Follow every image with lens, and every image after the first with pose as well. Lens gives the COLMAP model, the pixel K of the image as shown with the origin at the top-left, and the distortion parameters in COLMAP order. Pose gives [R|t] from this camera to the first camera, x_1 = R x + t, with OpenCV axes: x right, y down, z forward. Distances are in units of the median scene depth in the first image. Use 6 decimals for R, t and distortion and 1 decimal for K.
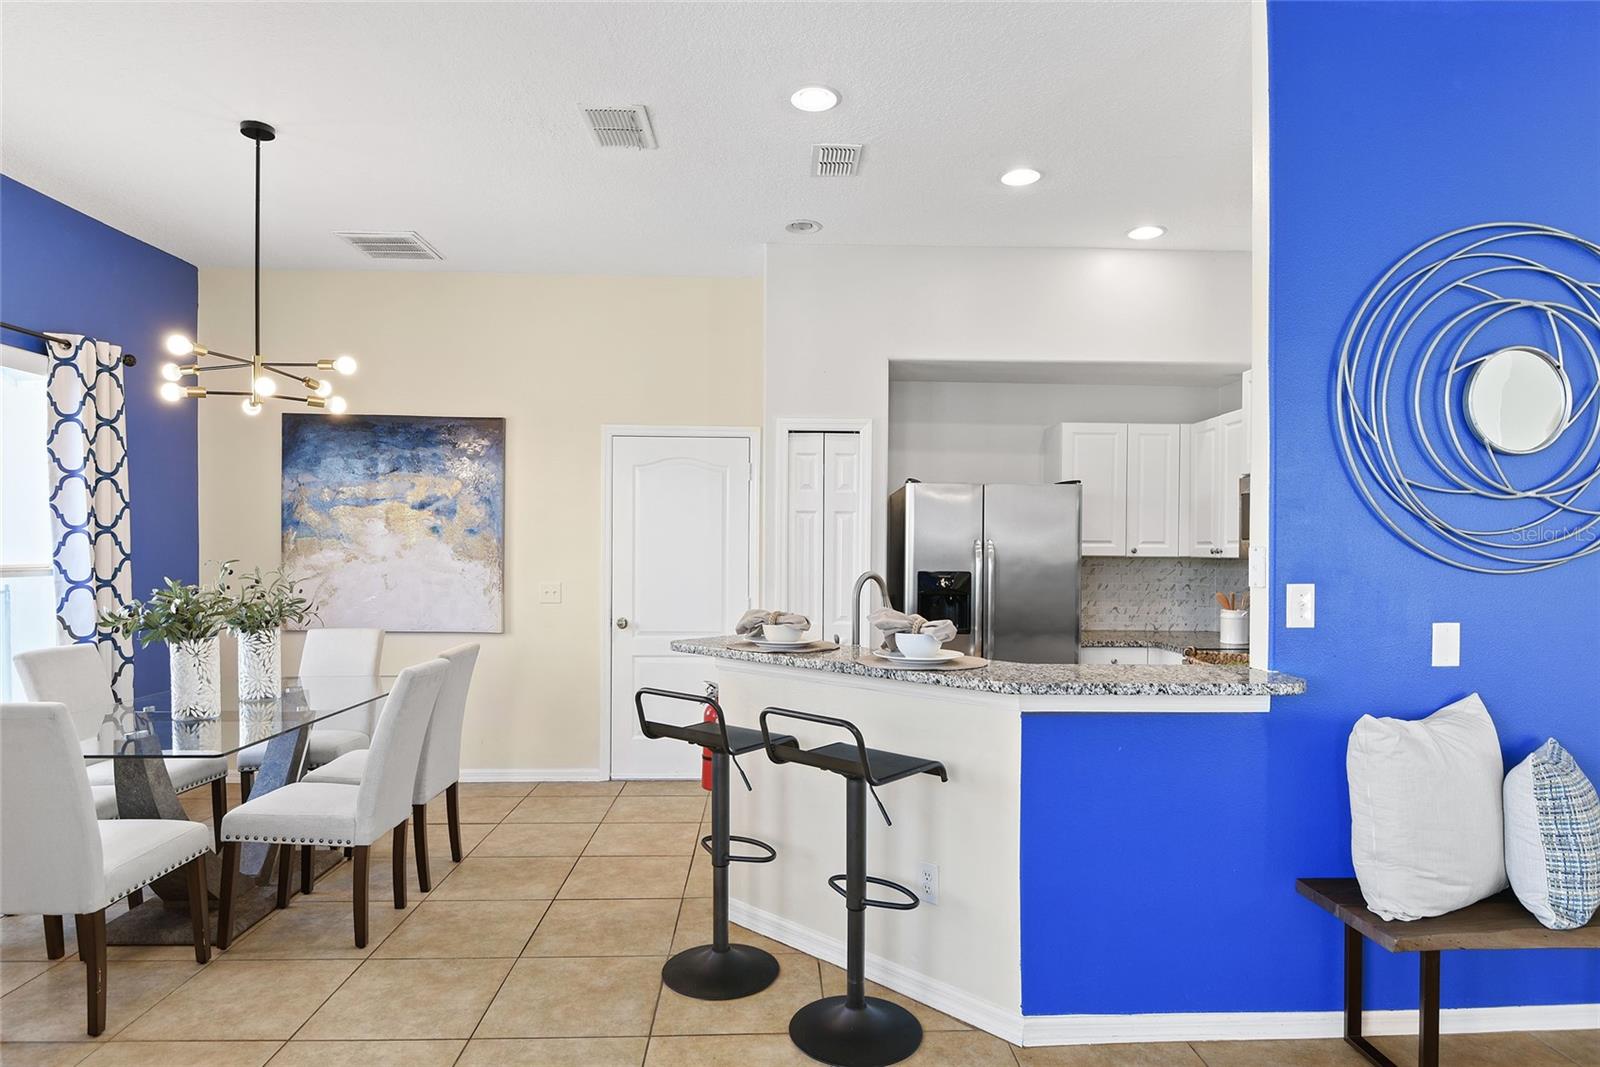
lens RADIAL K [[890.7, 0, 806.0], [0, 890.7, 563.0], [0, 0, 1]] dist [0.000102, -0.006239]
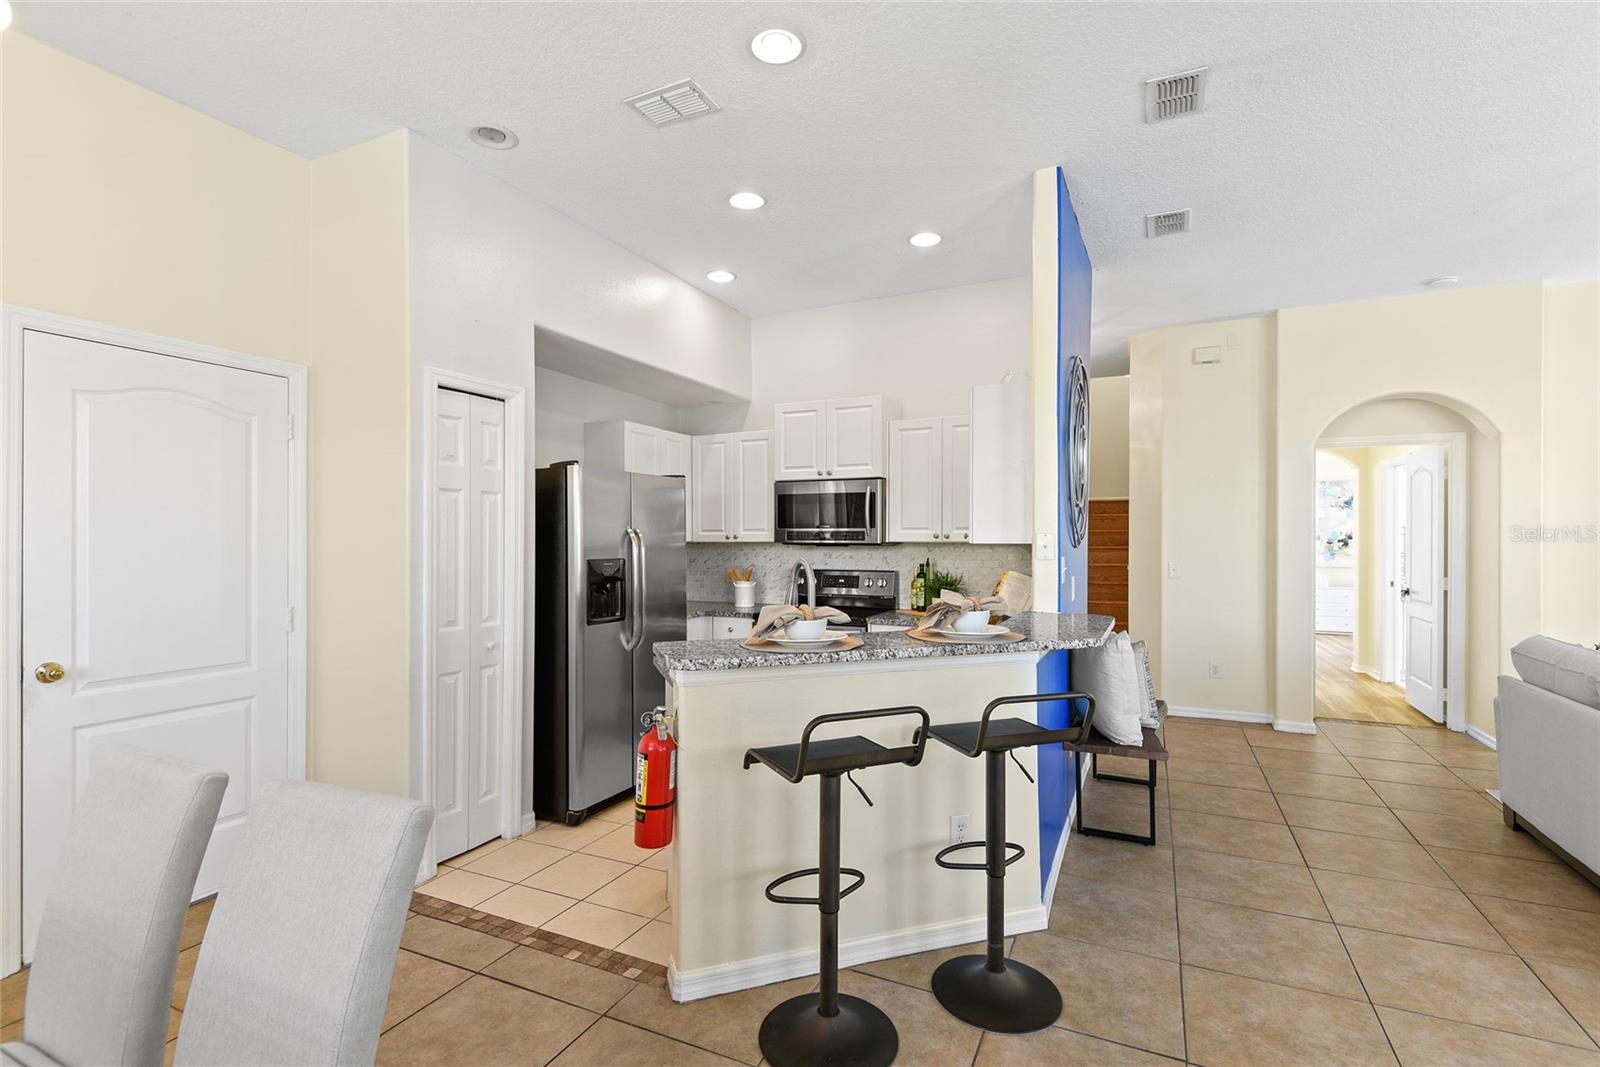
lens RADIAL K [[730.7, 0, 803.6], [0, 730.7, 541.3], [0, 0, 1]] dist [0.002529, -0.002744]
pose [[0.464767, -0.007966, 0.885397, -0.514278], [0.016729, 0.999860, 0.000214, -0.007415], [-0.885275, 0.014712, 0.464835, 0.498200]]
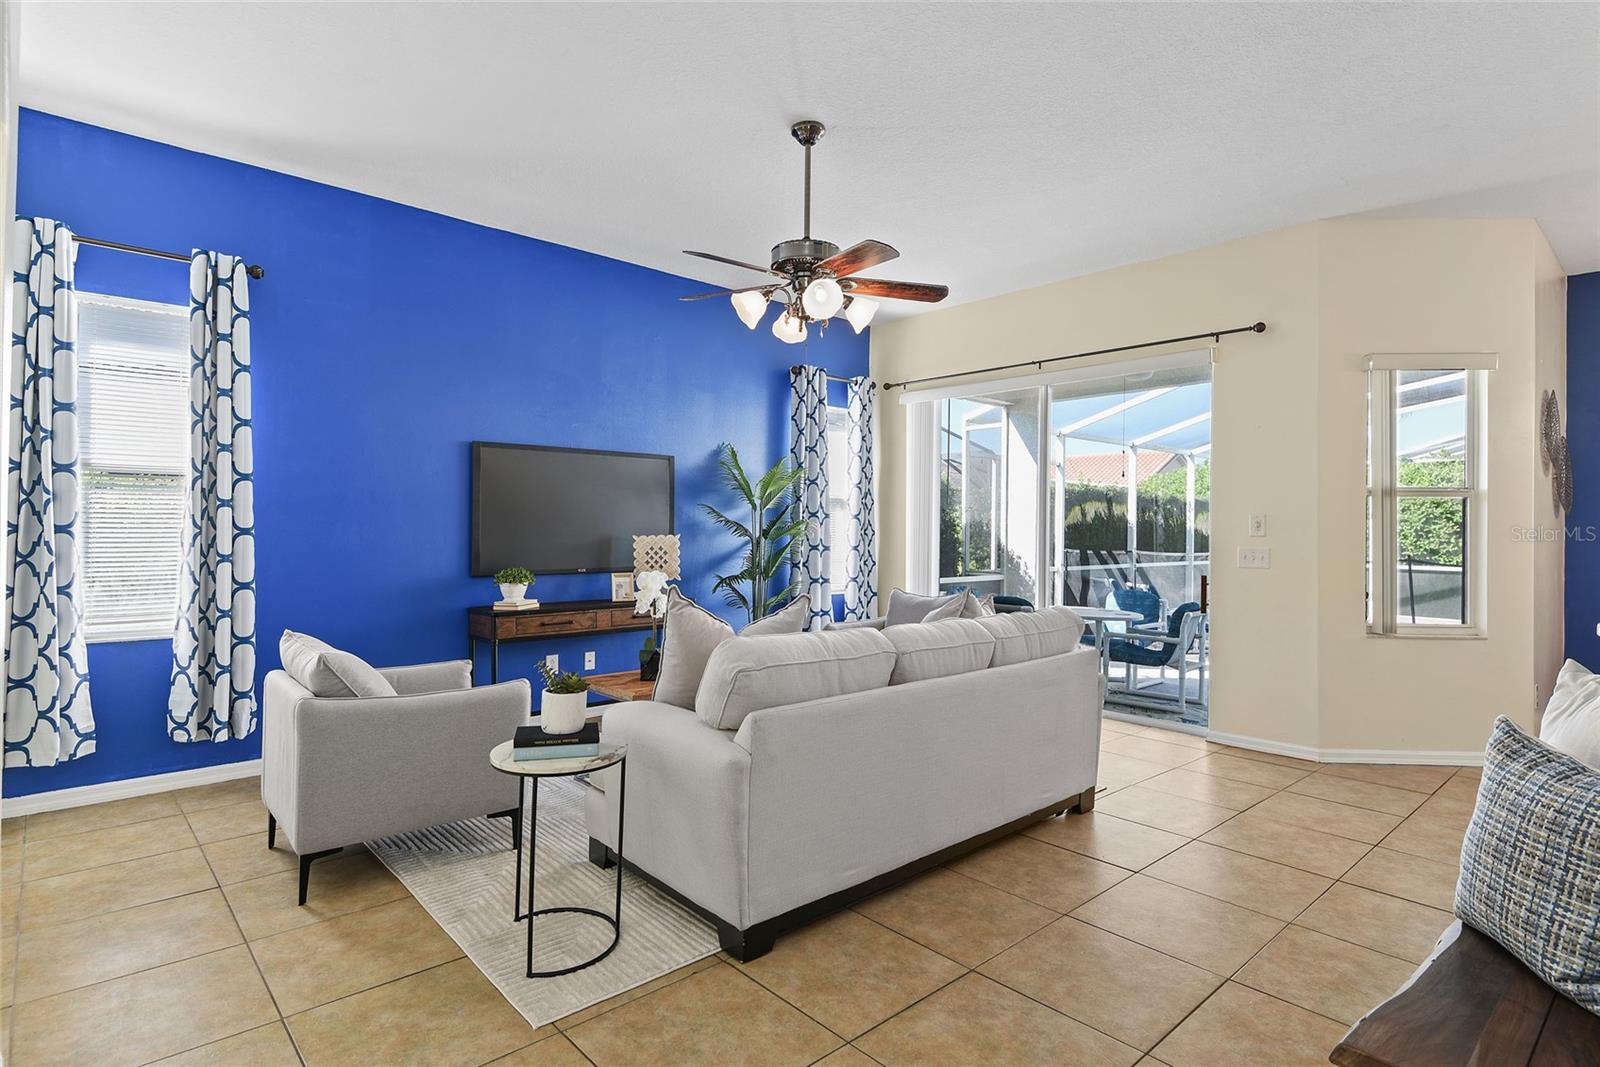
lens RADIAL K [[843.2, 0, 788.8], [0, 843.2, 527.1], [0, 0, 1]] dist [0.011879, -0.009828]
pose [[-0.766631, -0.011128, -0.641992, 1.021253], [-0.026393, 0.999551, 0.014192, 0.023176], [0.641546, 0.027825, -0.766580, 0.641898]]
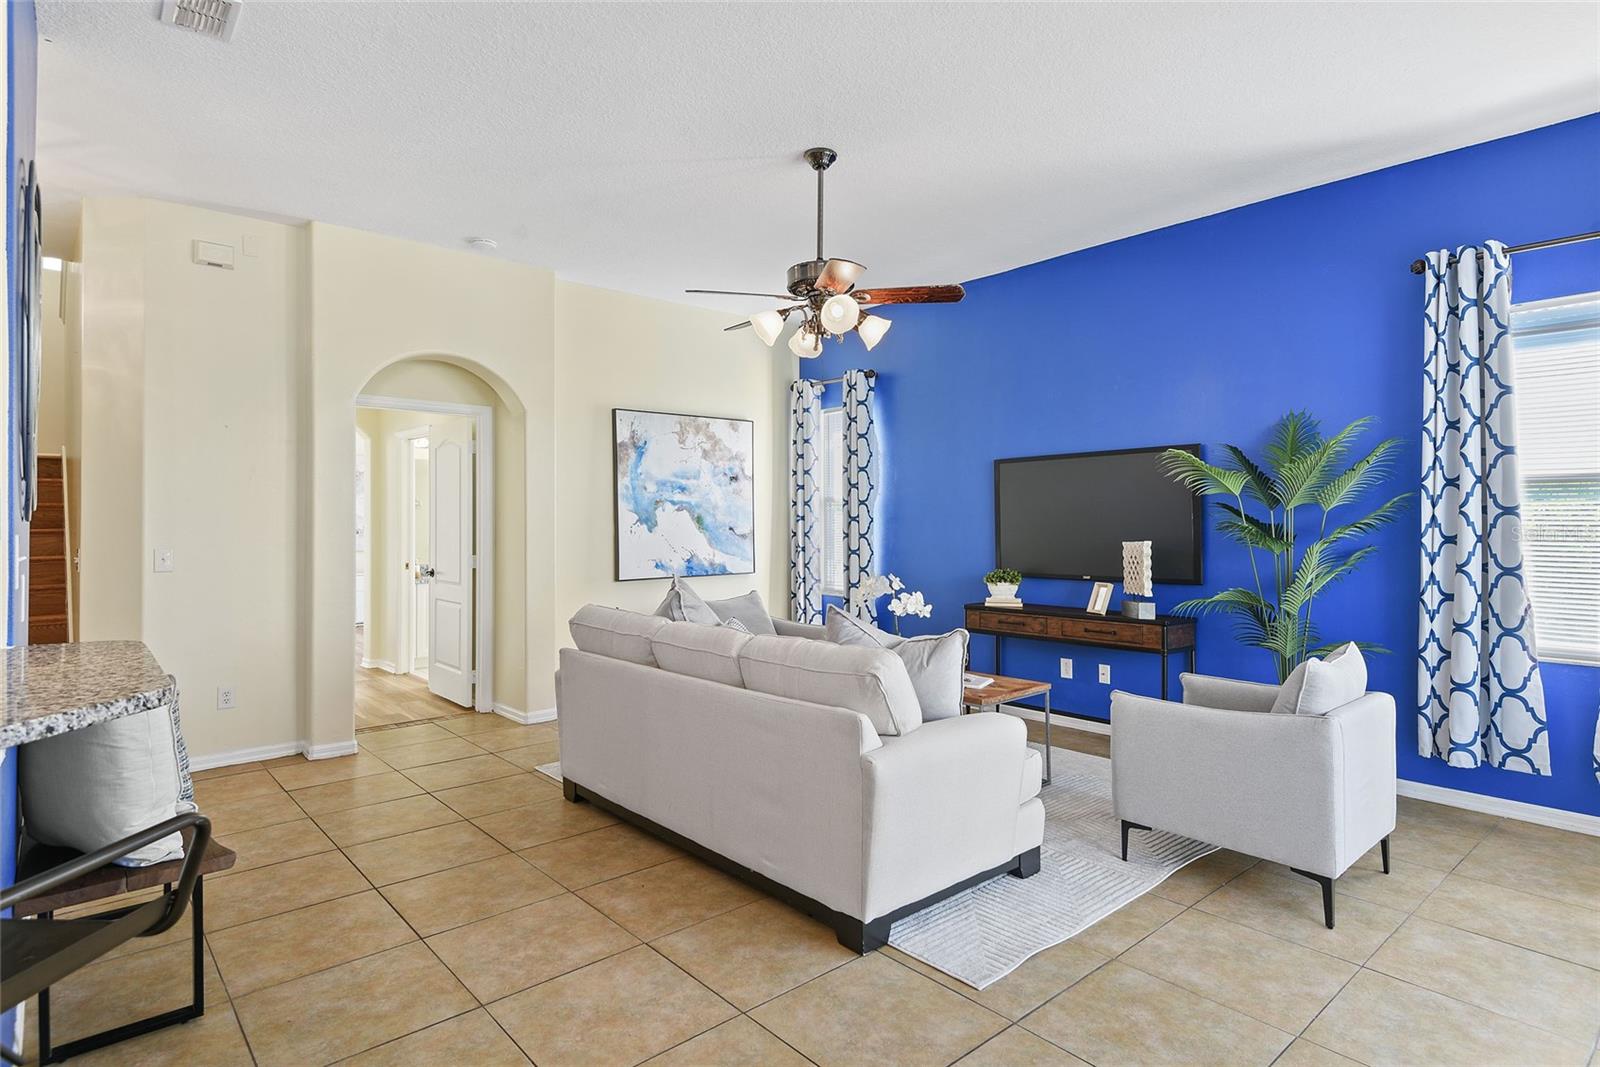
lens RADIAL K [[843.2, 0, 799.0], [0, 843.2, 514.3], [0, 0, 1]] dist [0.011879, -0.009828]
pose [[-0.633423, 0.006049, 0.773782, -0.302008], [0.014810, 0.999881, 0.004307, 0.008802], [-0.773664, 0.014187, -0.633438, 0.579907]]
